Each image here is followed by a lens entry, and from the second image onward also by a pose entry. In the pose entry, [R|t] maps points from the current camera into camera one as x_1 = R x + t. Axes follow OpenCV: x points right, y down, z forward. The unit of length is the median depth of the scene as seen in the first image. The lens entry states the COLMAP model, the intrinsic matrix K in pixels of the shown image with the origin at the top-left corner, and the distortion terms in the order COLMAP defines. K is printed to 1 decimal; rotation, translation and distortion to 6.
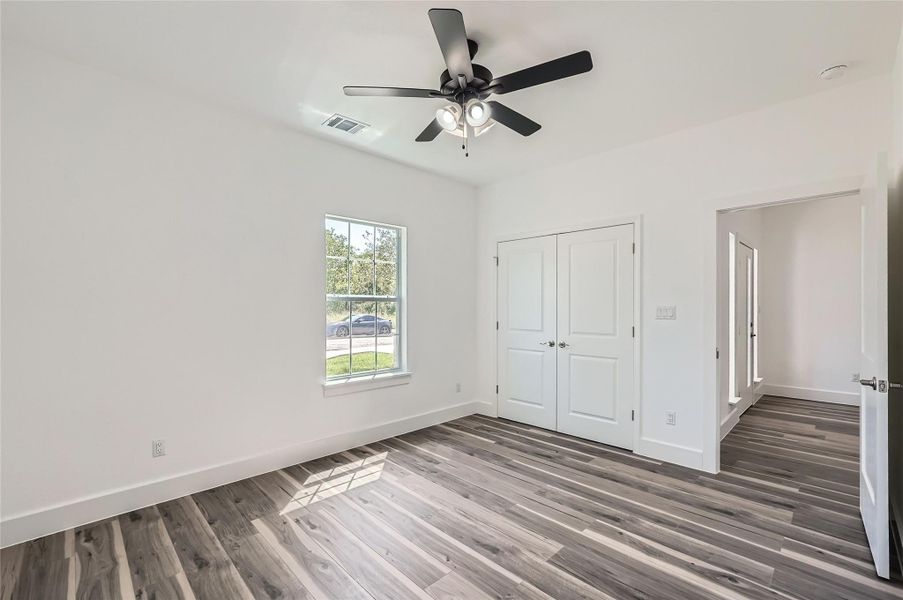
lens RADIAL K [[393.8, 0, 451.7], [0, 393.8, 303.7], [0, 0, 1]] dist [-0.001787, -0.000311]
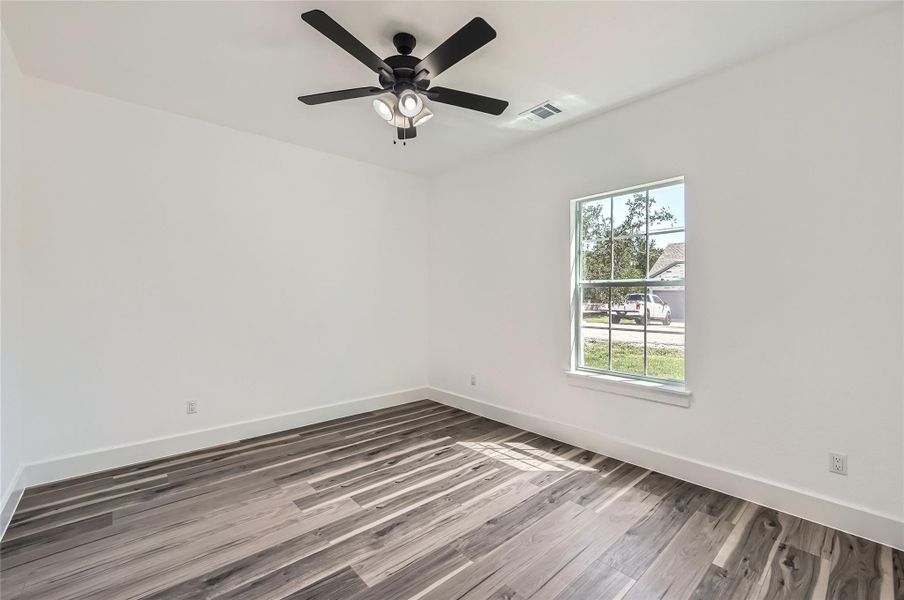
lens RADIAL K [[383.7, 0, 451.4], [0, 383.7, 293.8], [0, 0, 1]] dist [-0.001142, -0.000033]
pose [[-0.055250, -0.010288, -0.998420, 0.731148], [0.007415, 0.999915, -0.010714, 0.018111], [0.998445, -0.007995, -0.055169, 0.834585]]
